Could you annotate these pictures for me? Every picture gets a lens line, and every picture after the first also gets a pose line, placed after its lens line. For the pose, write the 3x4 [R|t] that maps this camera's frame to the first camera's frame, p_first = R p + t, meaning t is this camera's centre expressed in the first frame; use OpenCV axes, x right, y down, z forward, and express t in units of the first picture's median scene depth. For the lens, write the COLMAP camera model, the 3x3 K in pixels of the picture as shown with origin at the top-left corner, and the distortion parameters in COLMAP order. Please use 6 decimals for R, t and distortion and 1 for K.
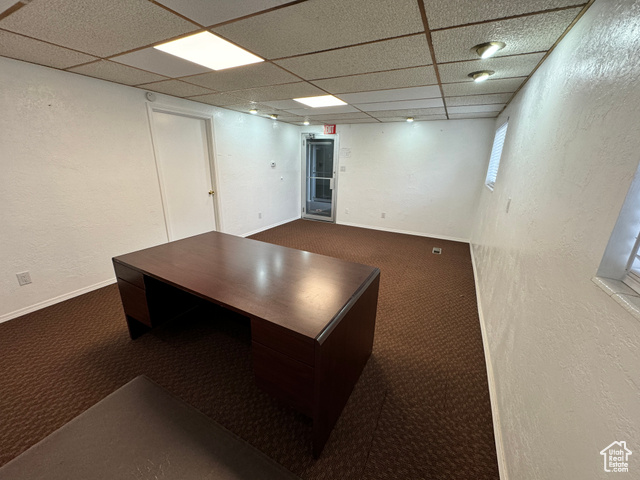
lens RADIAL K [[254.5, 0, 320.7], [0, 254.5, 238.0], [0, 0, 1]] dist [0.000098, 0.000099]
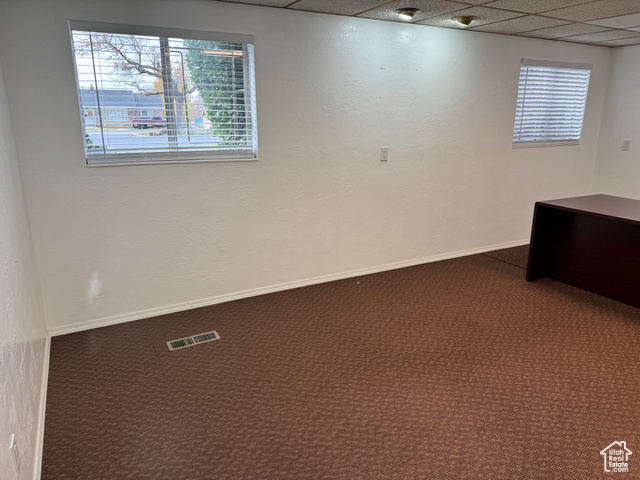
lens RADIAL K [[447.7, 0, 319.3], [0, 447.7, 241.9], [0, 0, 1]] dist [0.070790, -0.089332]
pose [[0.825818, 0.135450, -0.547428, 0.145447], [-0.151153, 0.988372, 0.016533, -0.098183], [0.543302, 0.069092, 0.836690, 0.315168]]
